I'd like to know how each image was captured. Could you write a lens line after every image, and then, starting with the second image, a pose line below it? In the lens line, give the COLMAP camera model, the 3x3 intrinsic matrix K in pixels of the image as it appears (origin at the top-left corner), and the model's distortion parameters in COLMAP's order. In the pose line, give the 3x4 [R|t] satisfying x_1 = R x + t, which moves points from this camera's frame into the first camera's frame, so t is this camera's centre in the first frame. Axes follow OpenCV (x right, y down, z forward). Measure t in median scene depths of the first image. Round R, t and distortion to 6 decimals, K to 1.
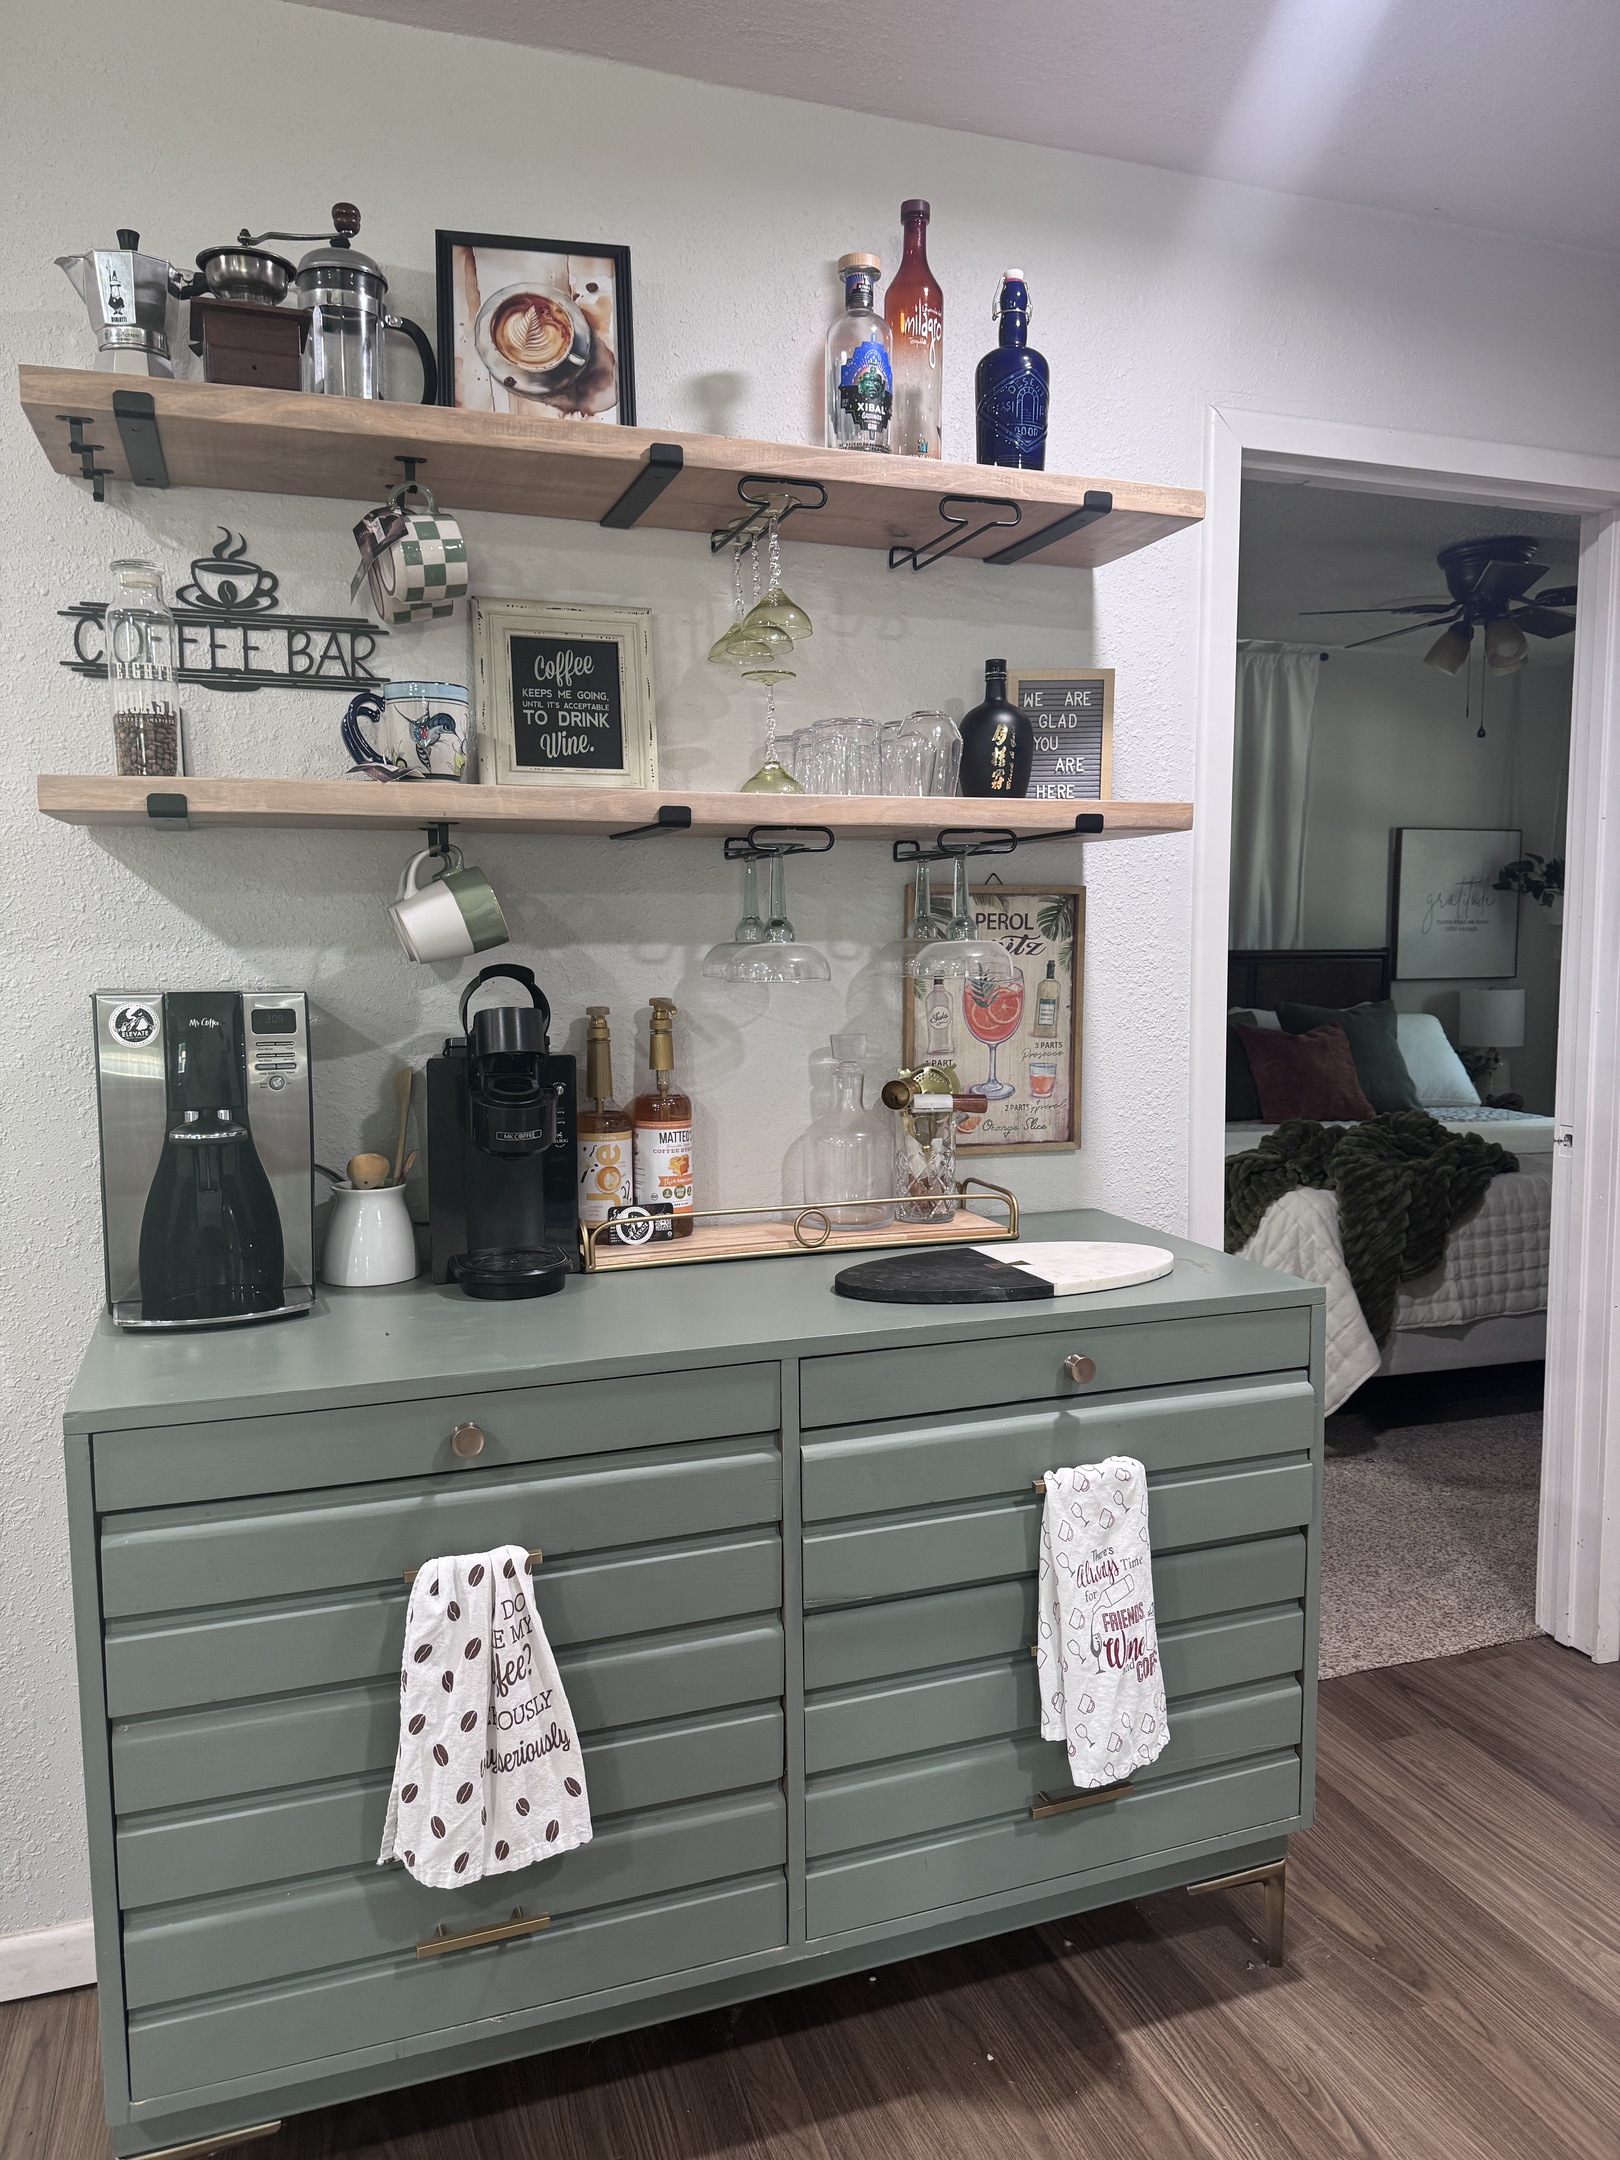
lens RADIAL K [[1499.6, 0, 816.9], [0, 1499.6, 1080.2], [0, 0, 1]] dist [0.083129, -0.101798]
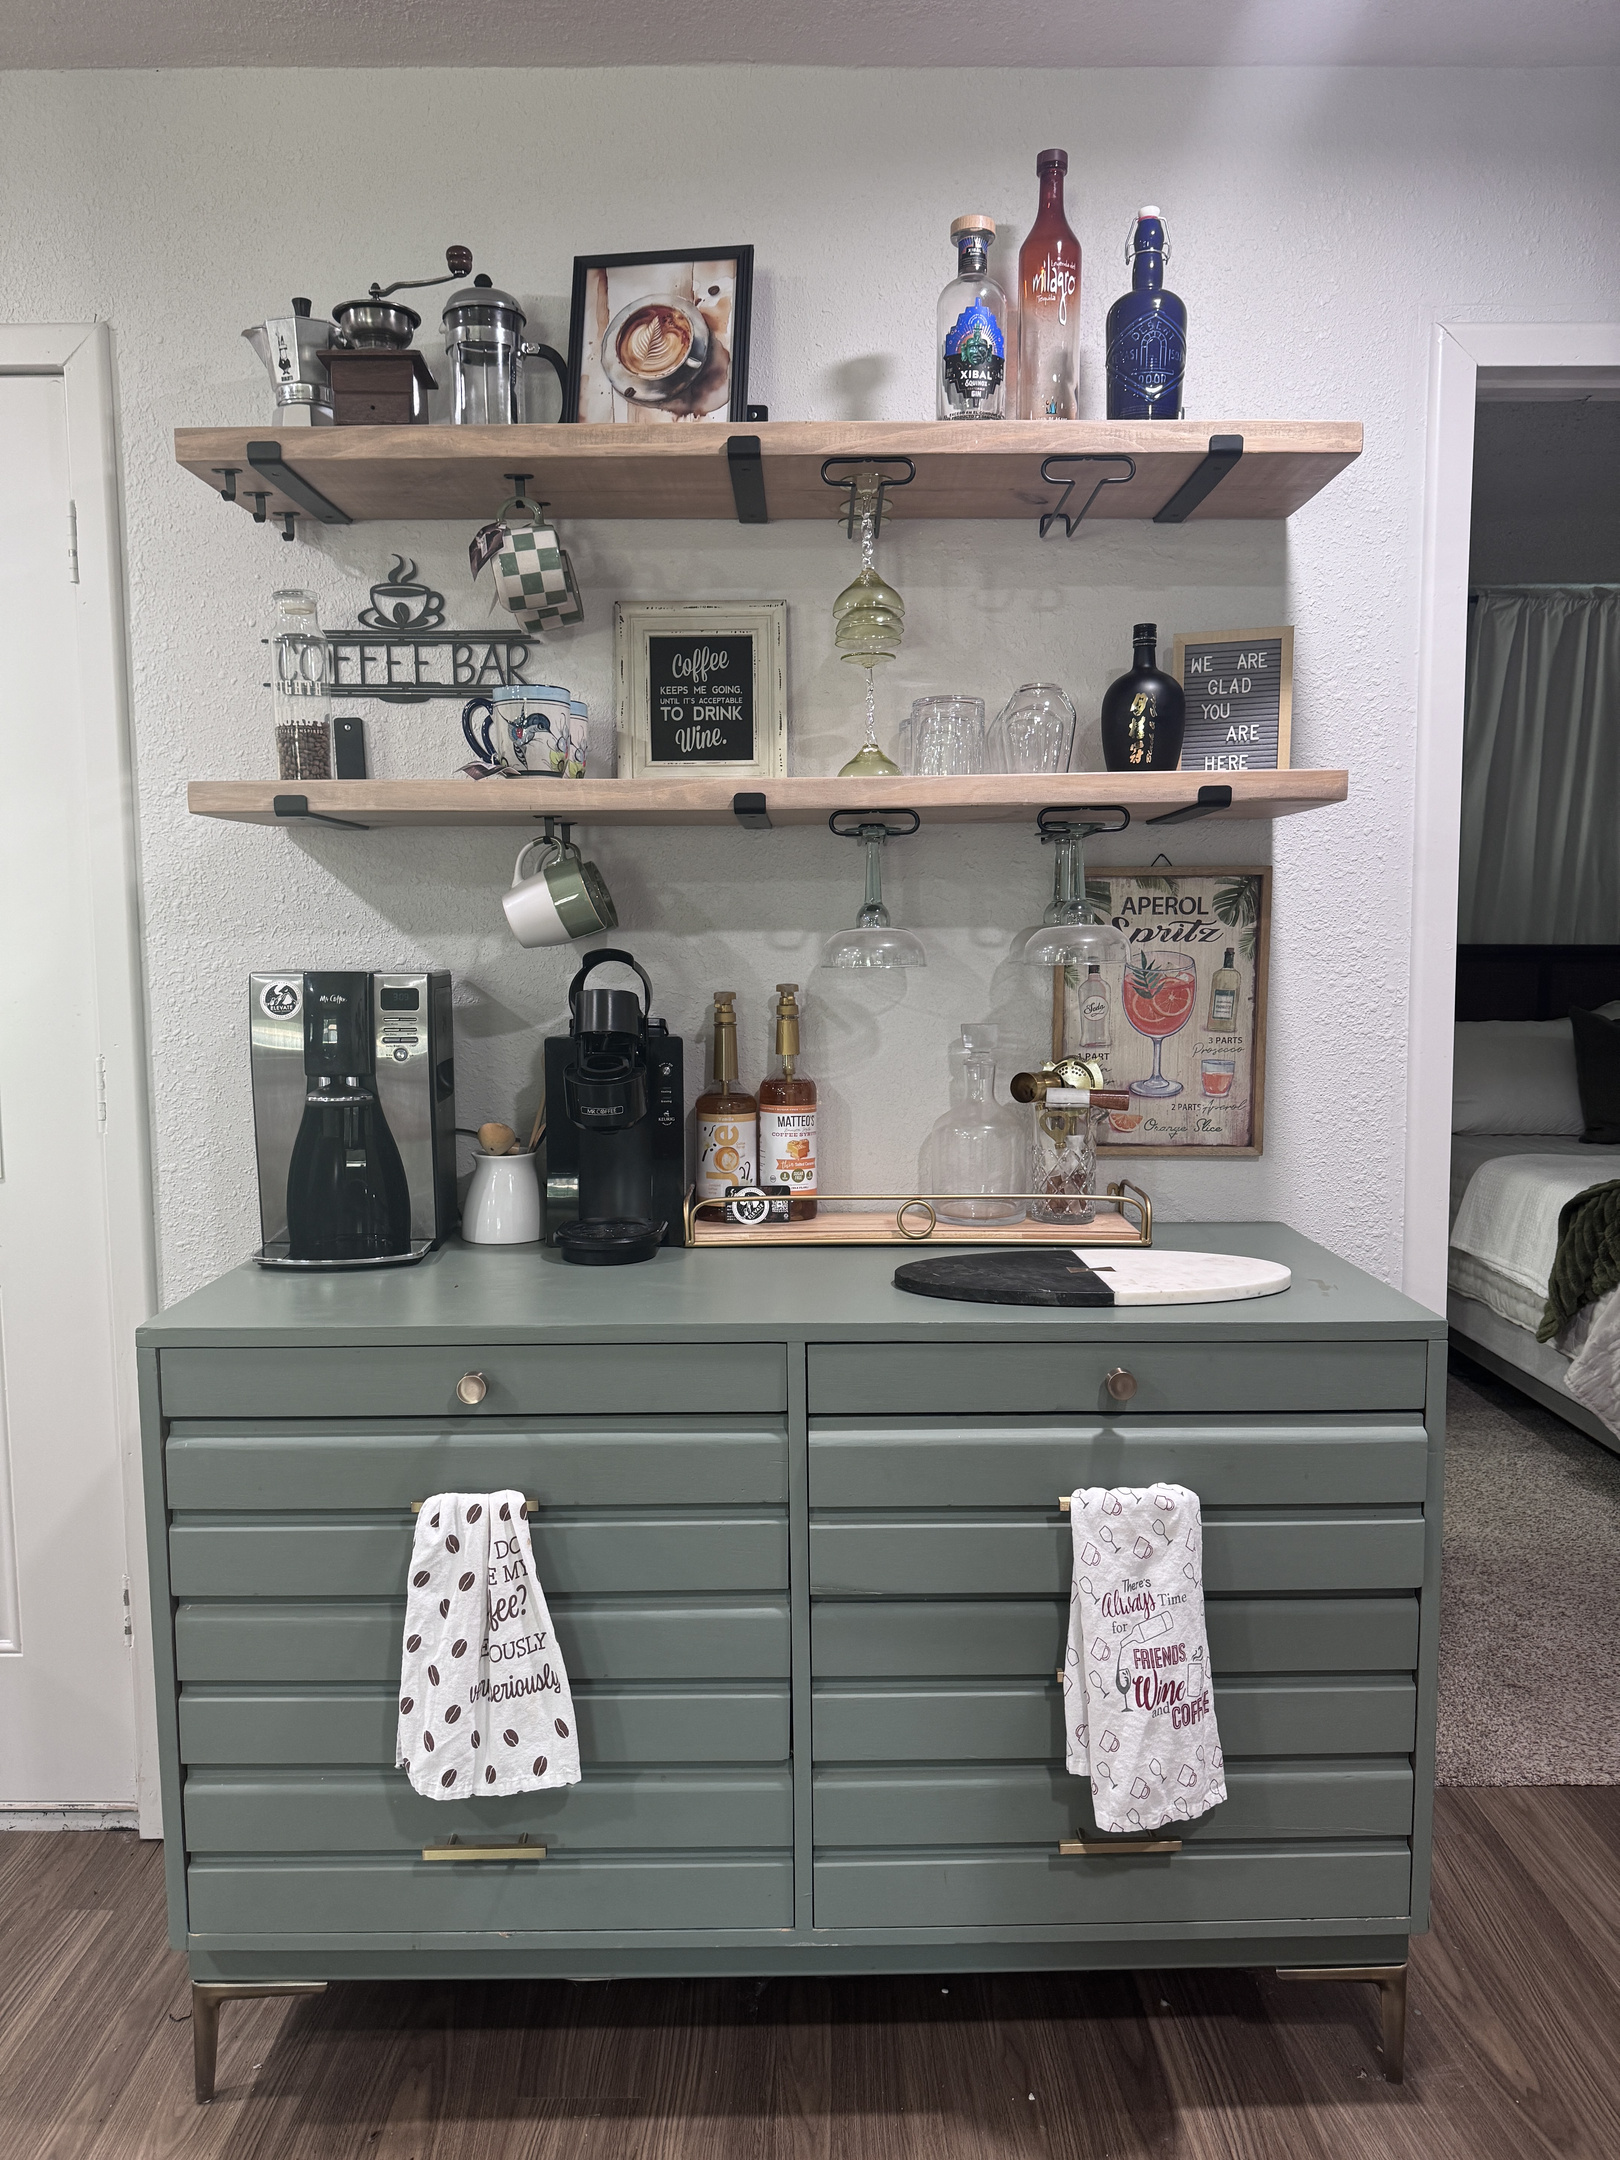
lens RADIAL K [[1508.4, 0, 799.6], [0, 1508.4, 1082.4], [0, 0, 1]] dist [0.117489, -0.176614]
pose [[0.943597, 0.031451, -0.329598, 0.267934], [-0.030963, 0.999498, 0.006732, 0.005164], [0.329644, 0.003853, 0.944097, 0.042060]]
